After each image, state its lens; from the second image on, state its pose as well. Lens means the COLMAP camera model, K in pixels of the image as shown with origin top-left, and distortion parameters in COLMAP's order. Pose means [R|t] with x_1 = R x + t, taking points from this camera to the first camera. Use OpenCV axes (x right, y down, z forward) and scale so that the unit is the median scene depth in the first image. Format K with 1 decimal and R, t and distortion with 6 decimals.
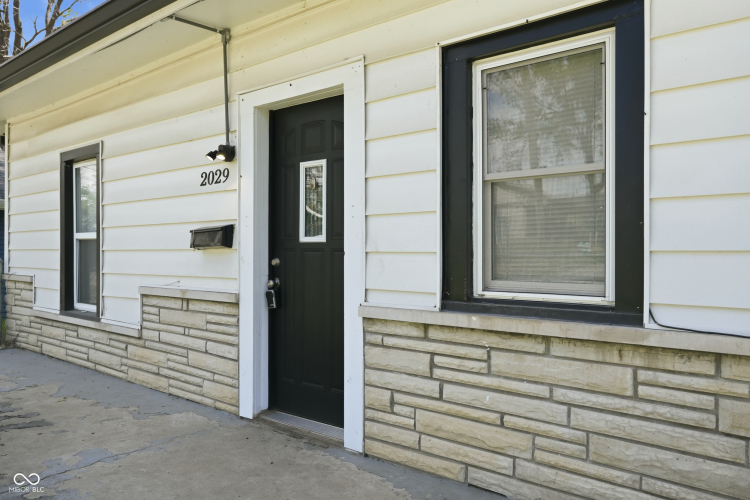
lens RADIAL K [[594.8, 0, 376.5], [0, 594.8, 255.0], [0, 0, 1]] dist [0.007137, -0.002097]
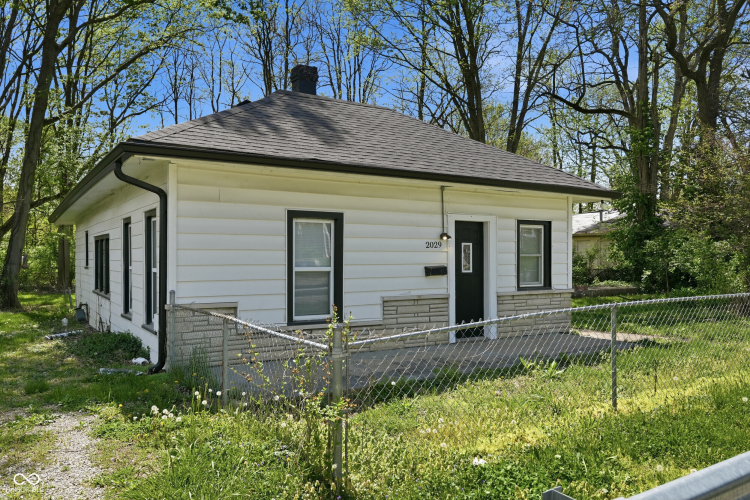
lens RADIAL K [[594.8, 0, 374.7], [0, 594.8, 249.6], [0, 0, 1]] dist [0.007137, -0.002097]
pose [[0.252868, -0.001451, 0.967500, -2.700314], [-0.008356, 0.999958, 0.003684, -0.125147], [-0.967465, -0.009016, 0.252845, 0.676208]]
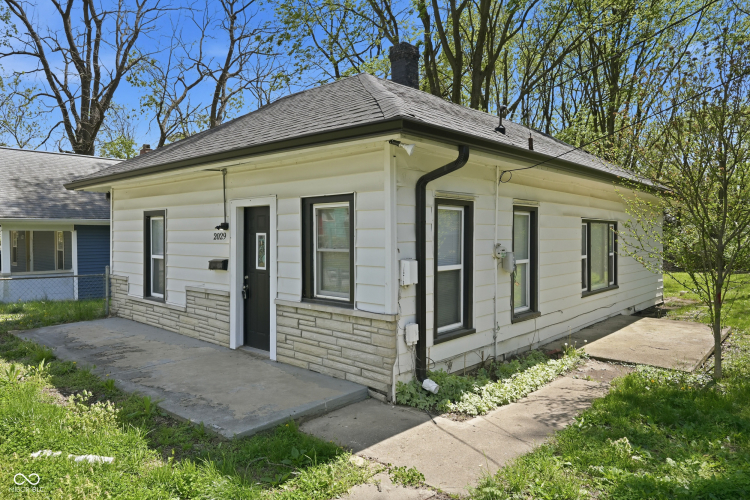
lens RADIAL K [[528.7, 0, 373.7], [0, 528.7, 247.6], [0, 0, 1]] dist [-0.004523, 0.000648]
pose [[0.999001, 0.004750, -0.044431, 0.375430], [-0.004235, 0.999923, 0.011677, -0.120153], [0.044483, -0.011477, 0.998944, -0.892583]]
